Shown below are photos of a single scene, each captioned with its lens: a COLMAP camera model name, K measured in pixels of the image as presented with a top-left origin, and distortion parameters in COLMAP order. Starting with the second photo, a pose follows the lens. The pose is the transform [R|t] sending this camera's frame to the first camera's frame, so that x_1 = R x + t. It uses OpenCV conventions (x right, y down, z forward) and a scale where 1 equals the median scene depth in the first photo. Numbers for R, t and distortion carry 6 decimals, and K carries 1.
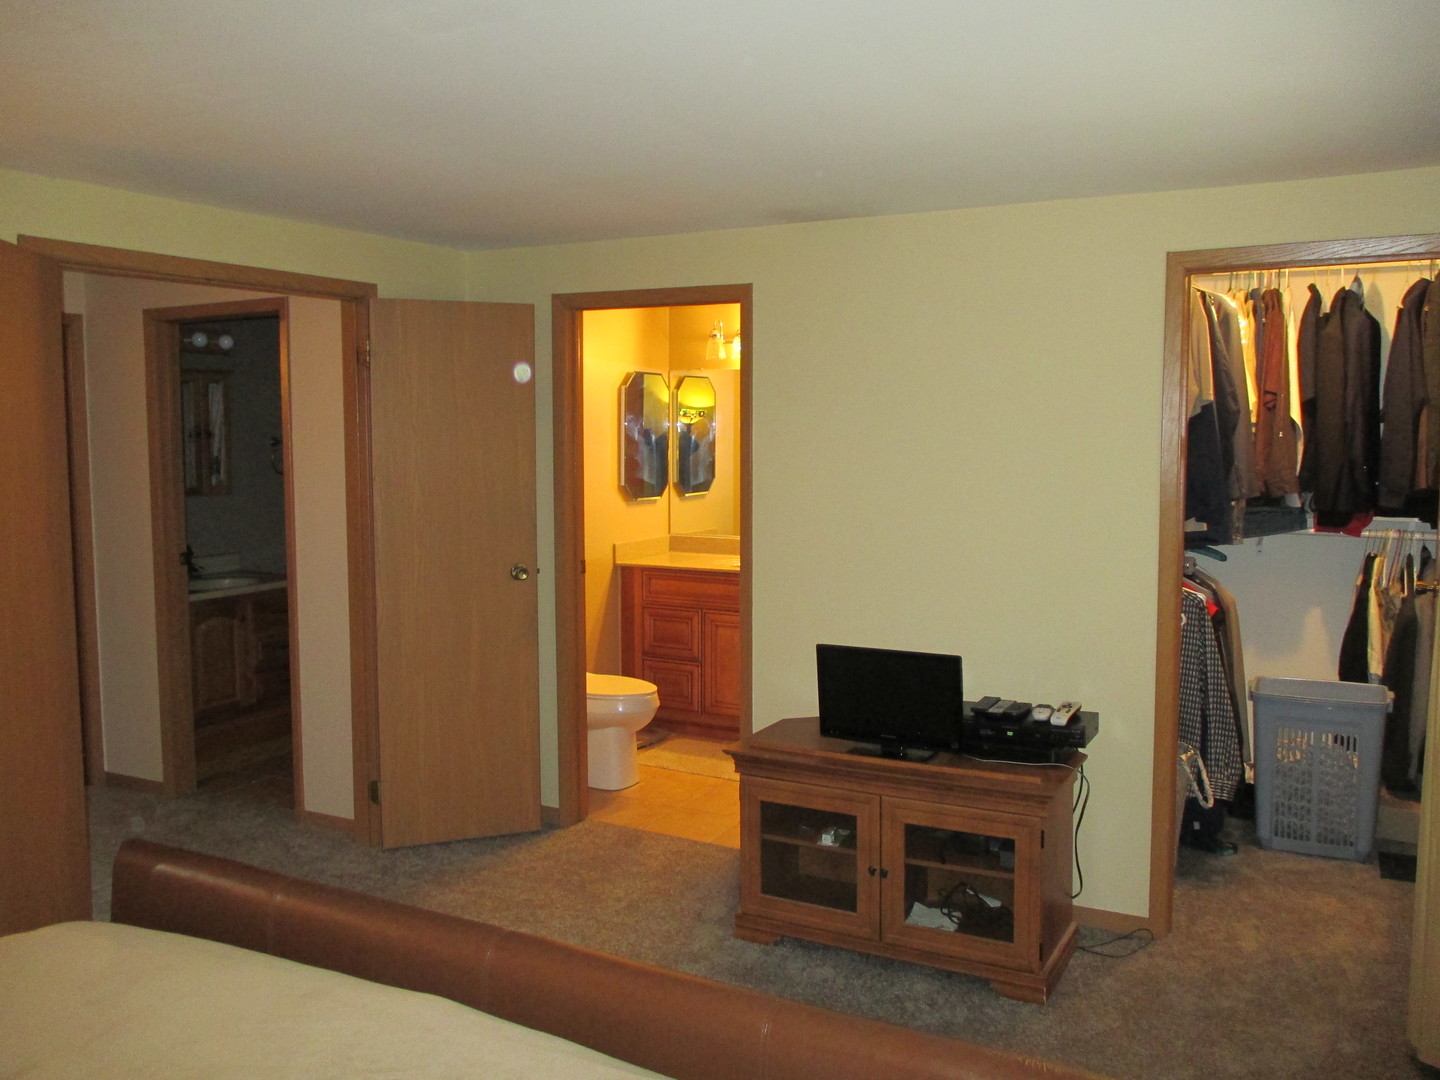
lens RADIAL K [[1200.8, 0, 717.6], [0, 1200.8, 539.0], [0, 0, 1]] dist [-0.018291, -0.008181]
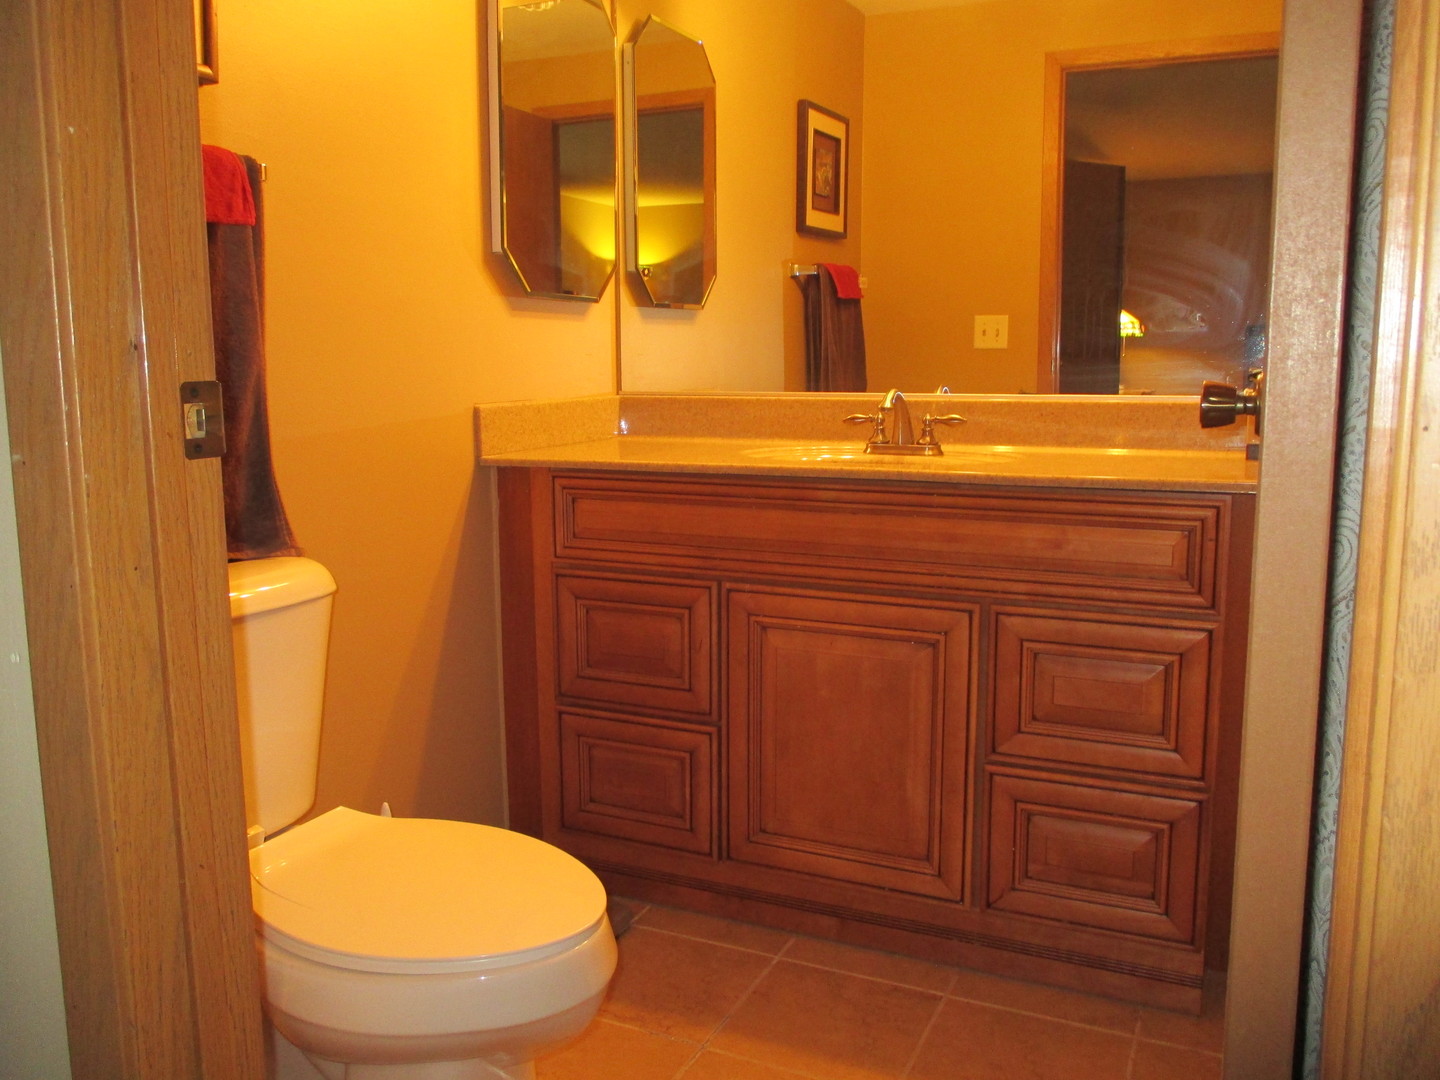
lens RADIAL K [[1200.8, 0, 721.2], [0, 1200.8, 535.5], [0, 0, 1]] dist [-0.018291, -0.008181]
pose [[0.997822, -0.014325, 0.064385, -0.035384], [0.010512, 0.998192, 0.059183, 0.023343], [-0.065116, -0.058377, 0.996169, 0.633767]]
